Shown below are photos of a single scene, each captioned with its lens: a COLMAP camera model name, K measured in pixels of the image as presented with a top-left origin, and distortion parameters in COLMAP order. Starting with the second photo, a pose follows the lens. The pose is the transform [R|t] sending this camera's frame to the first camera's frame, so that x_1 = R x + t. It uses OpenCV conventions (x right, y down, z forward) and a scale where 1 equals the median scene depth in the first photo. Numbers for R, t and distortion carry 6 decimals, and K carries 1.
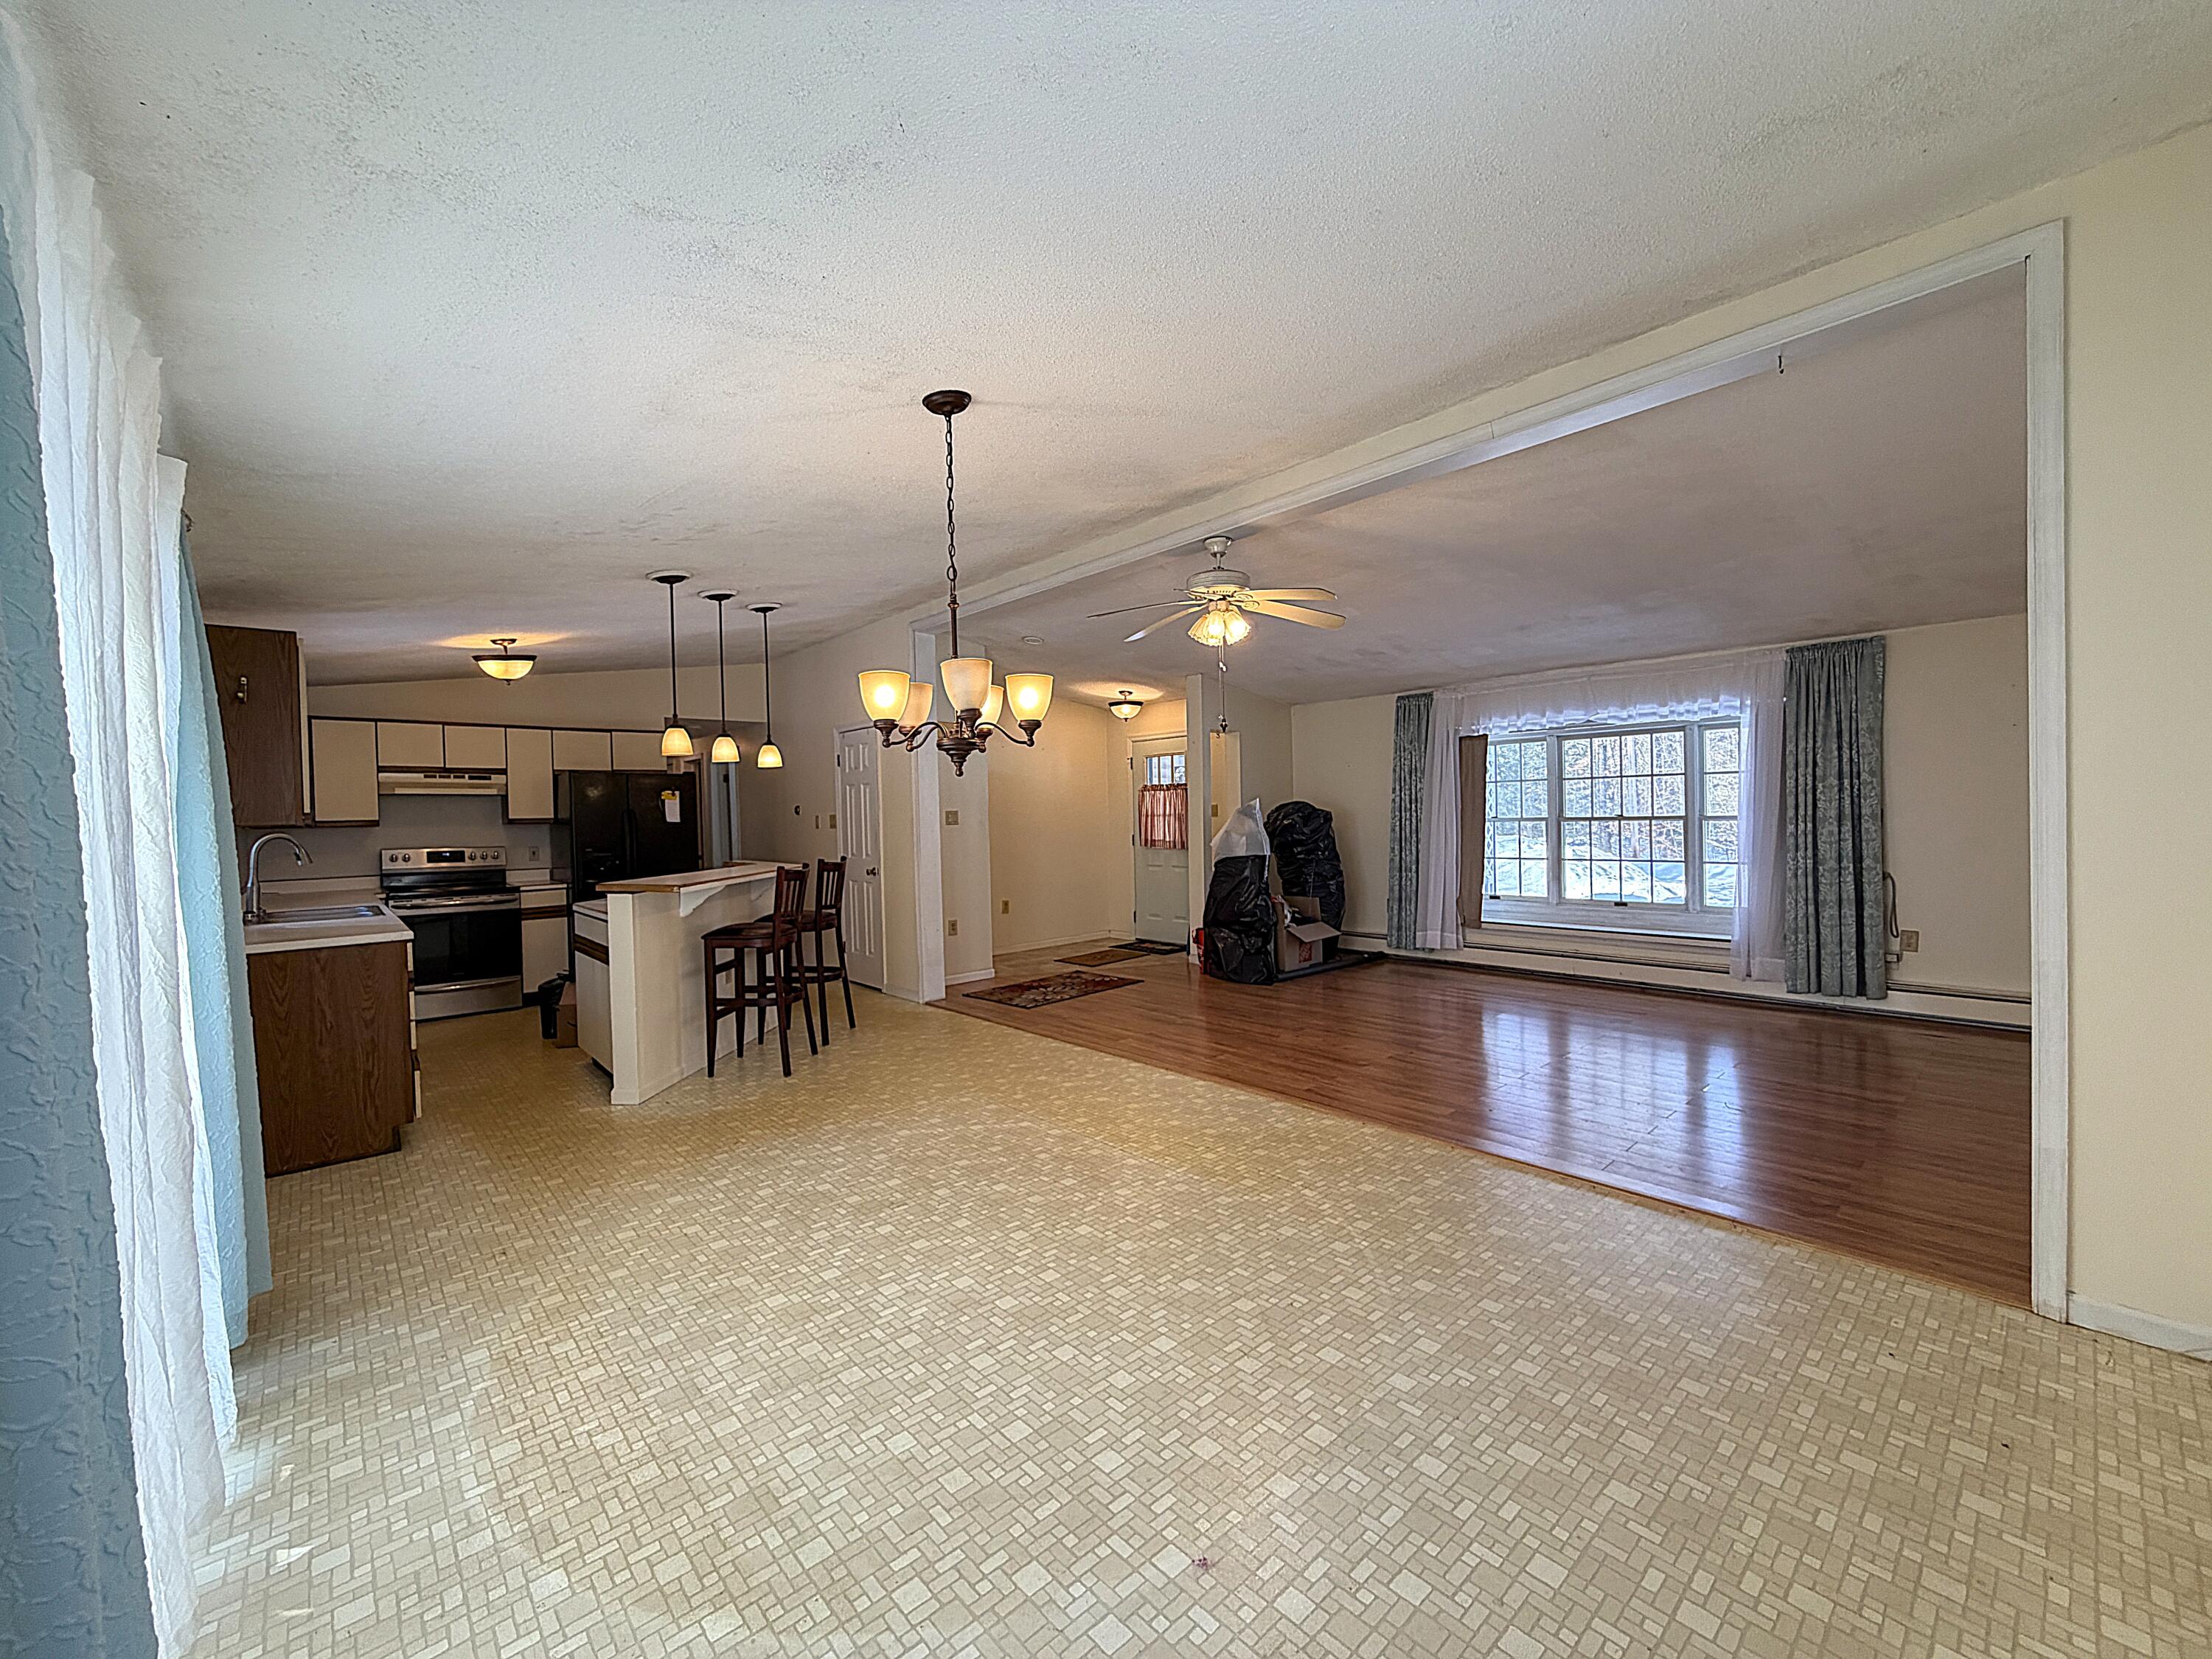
lens RADIAL K [[879.5, 0, 1100.8], [0, 879.5, 825.9], [0, 0, 1]] dist [-0.001745, 0.000058]
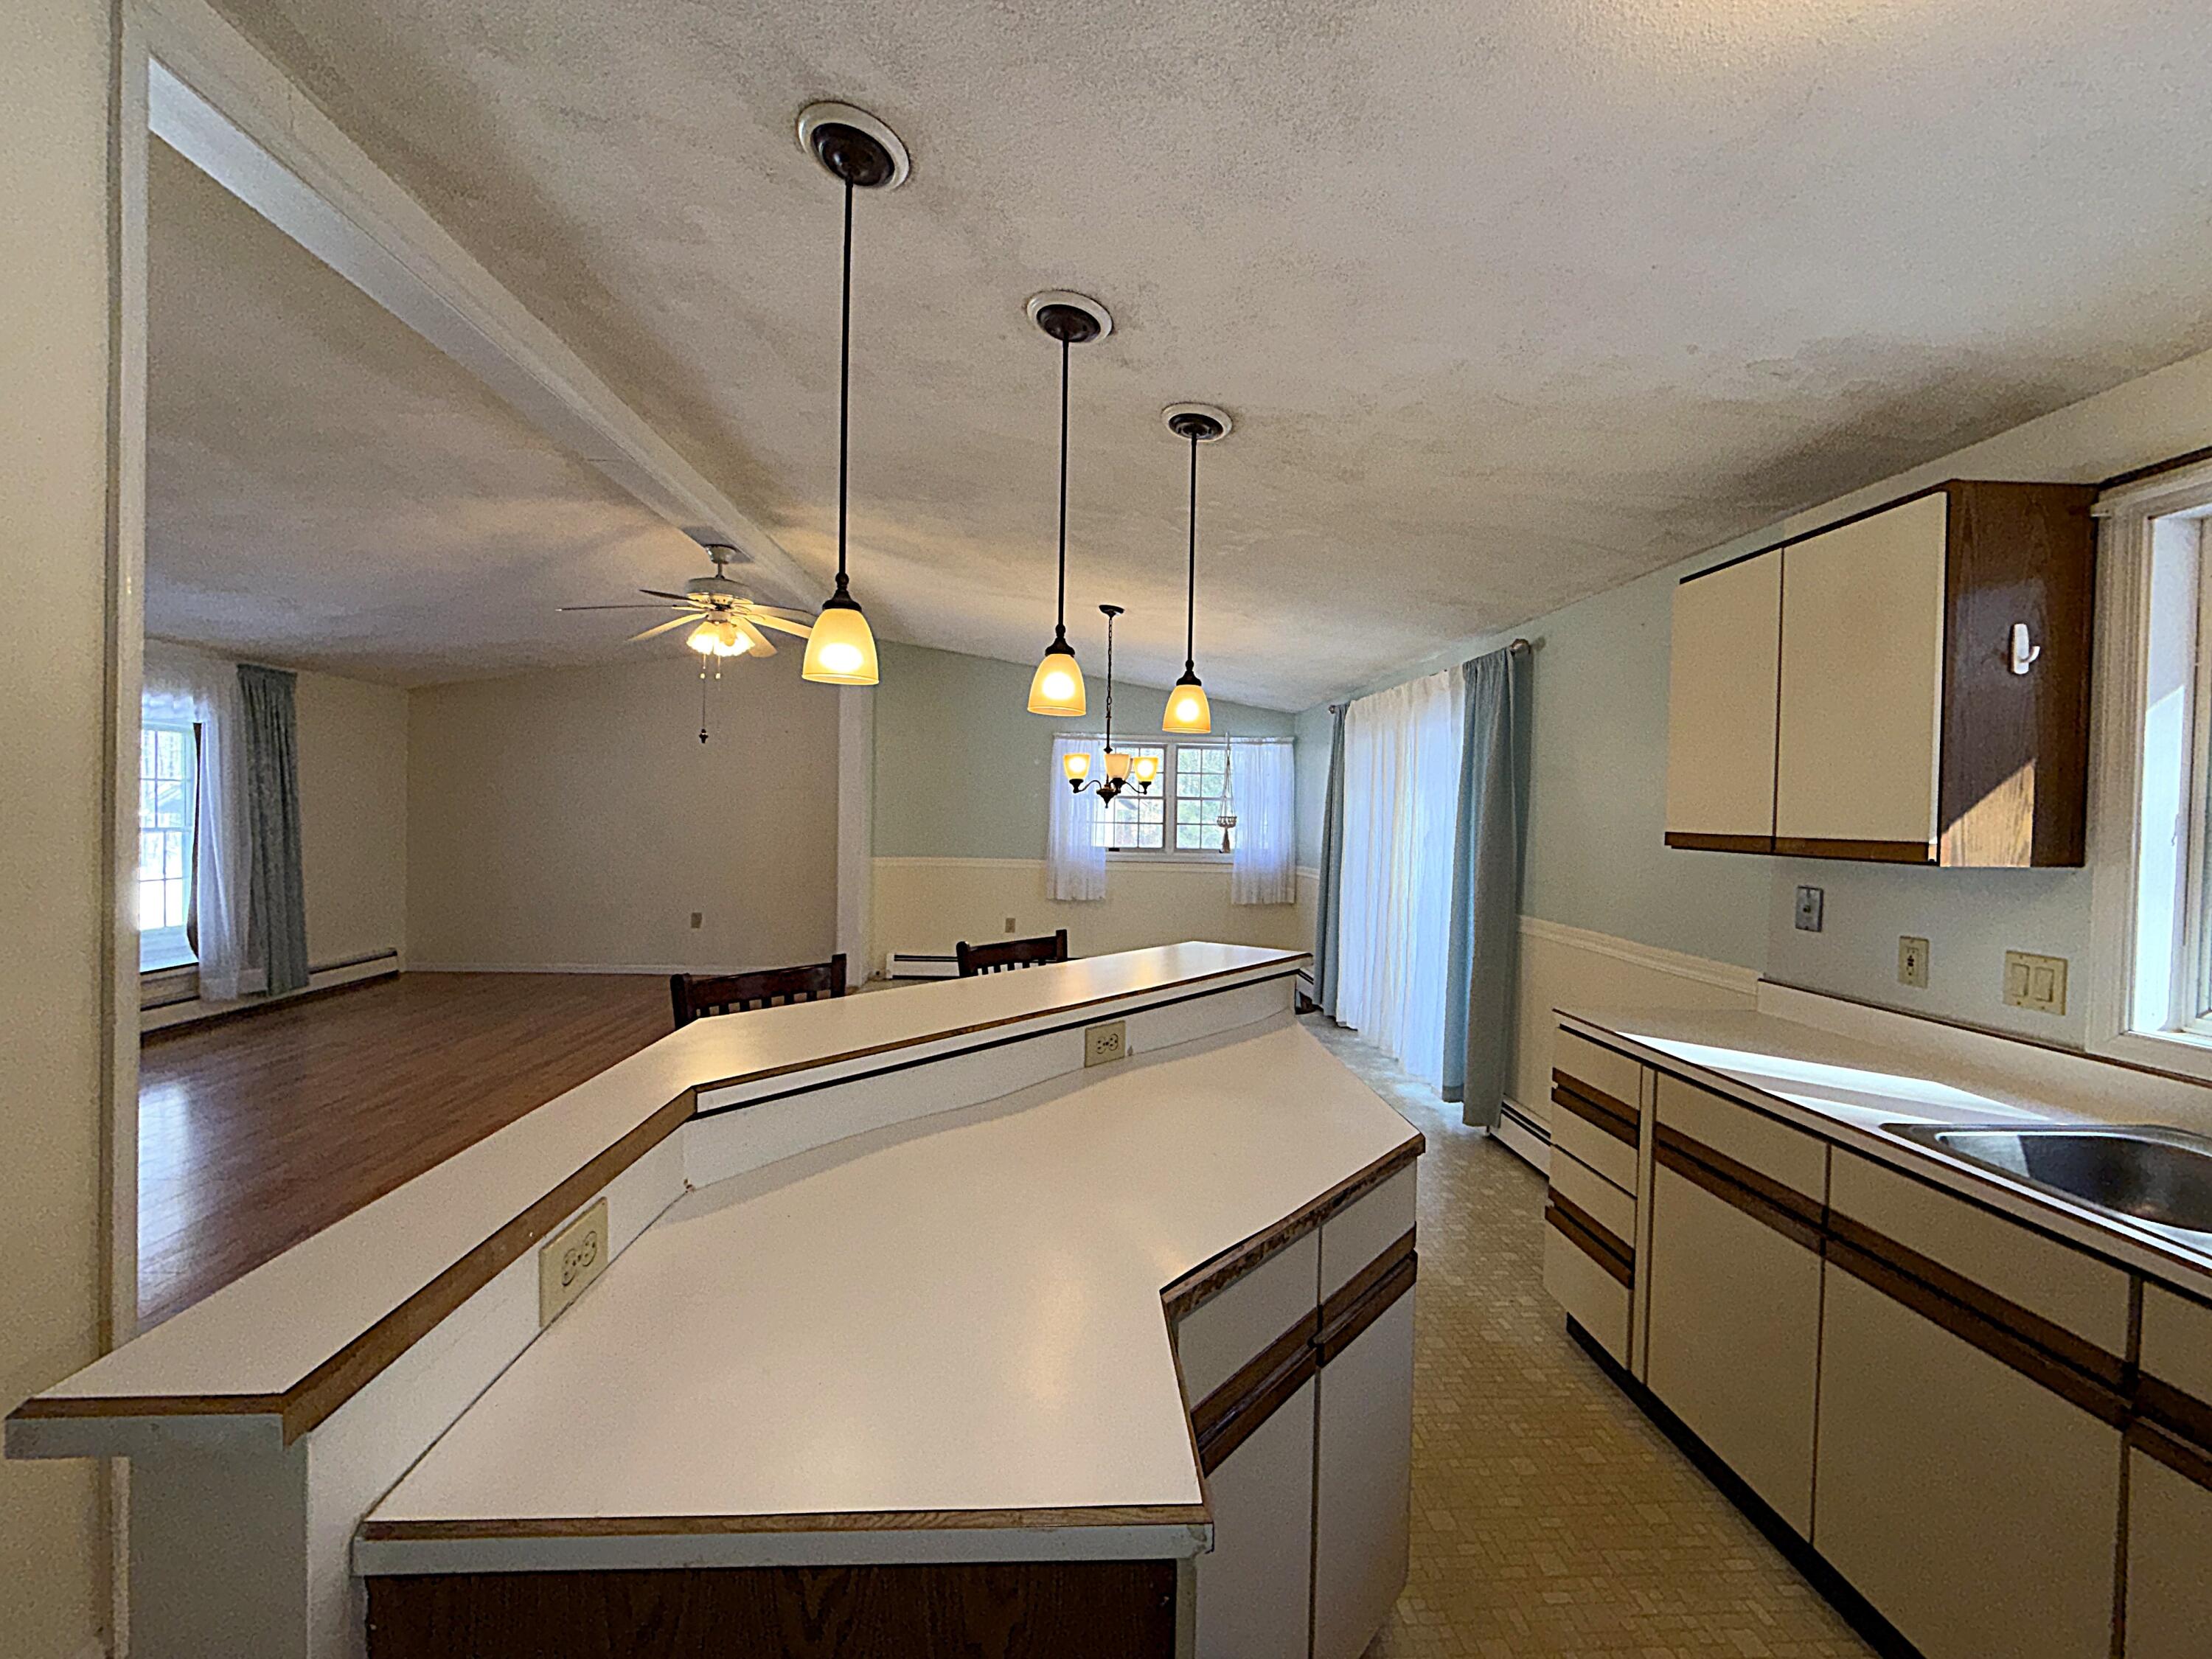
lens RADIAL K [[887.5, 0, 1093.5], [0, 887.5, 831.0], [0, 0, 1]] dist [0.000032, -0.000032]
pose [[-0.774297, -0.006466, 0.632789, -0.616753], [0.006387, 0.999817, 0.018031, -0.020018], [-0.632790, 0.018003, -0.774114, 1.146973]]
